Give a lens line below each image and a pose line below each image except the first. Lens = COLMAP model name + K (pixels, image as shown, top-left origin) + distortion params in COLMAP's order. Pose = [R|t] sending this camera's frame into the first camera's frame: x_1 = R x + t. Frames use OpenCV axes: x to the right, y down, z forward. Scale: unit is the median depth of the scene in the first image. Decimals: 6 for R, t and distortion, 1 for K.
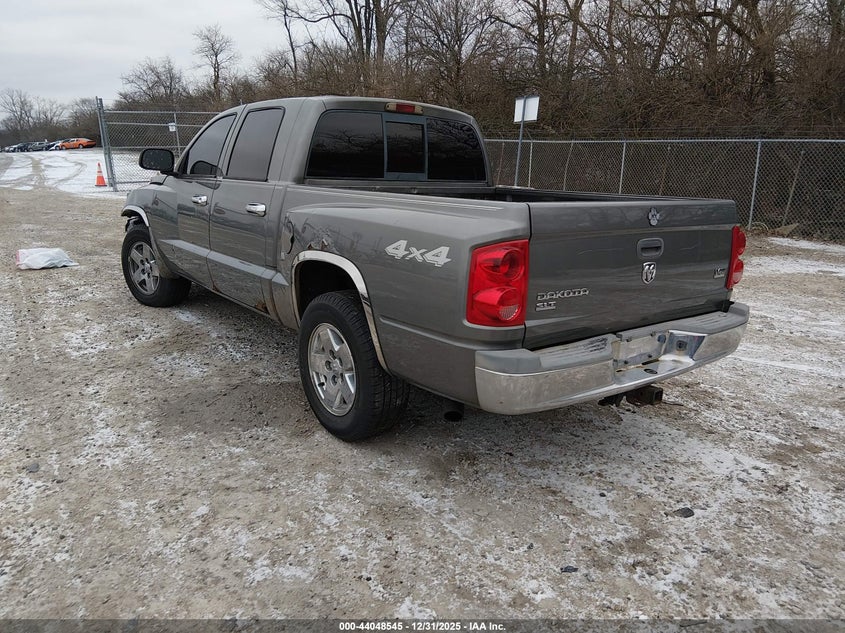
lens RADIAL K [[670.2, 0, 422.5], [0, 670.2, 316.5], [0, 0, 1]] dist [0.060977, -0.109193]
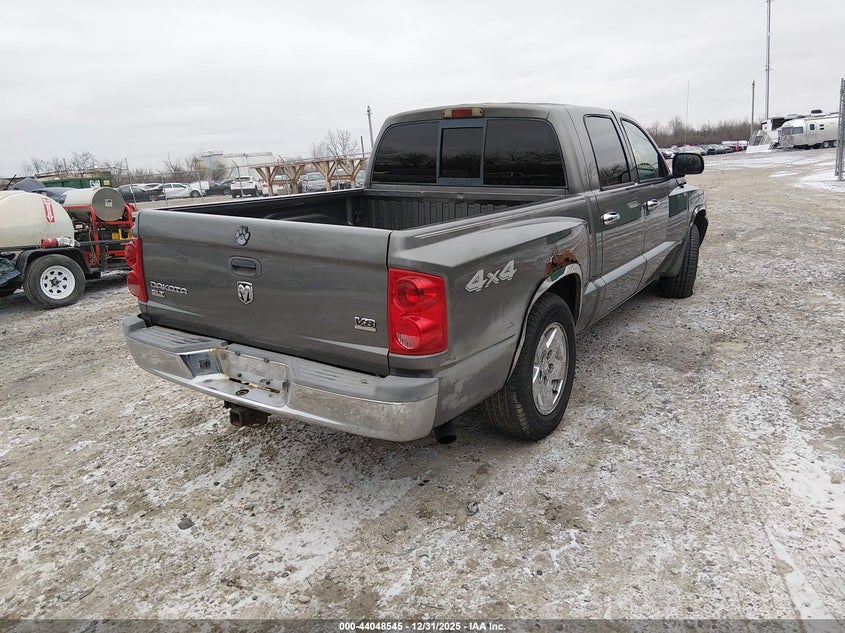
lens RADIAL K [[670.2, 0, 422.5], [0, 670.2, 316.5], [0, 0, 1]] dist [0.060977, -0.109193]
pose [[0.267889, 0.209121, -0.940481, 1.271307], [-0.182585, 0.969489, 0.163563, -0.227279], [0.945991, 0.127901, 0.297898, 0.916501]]
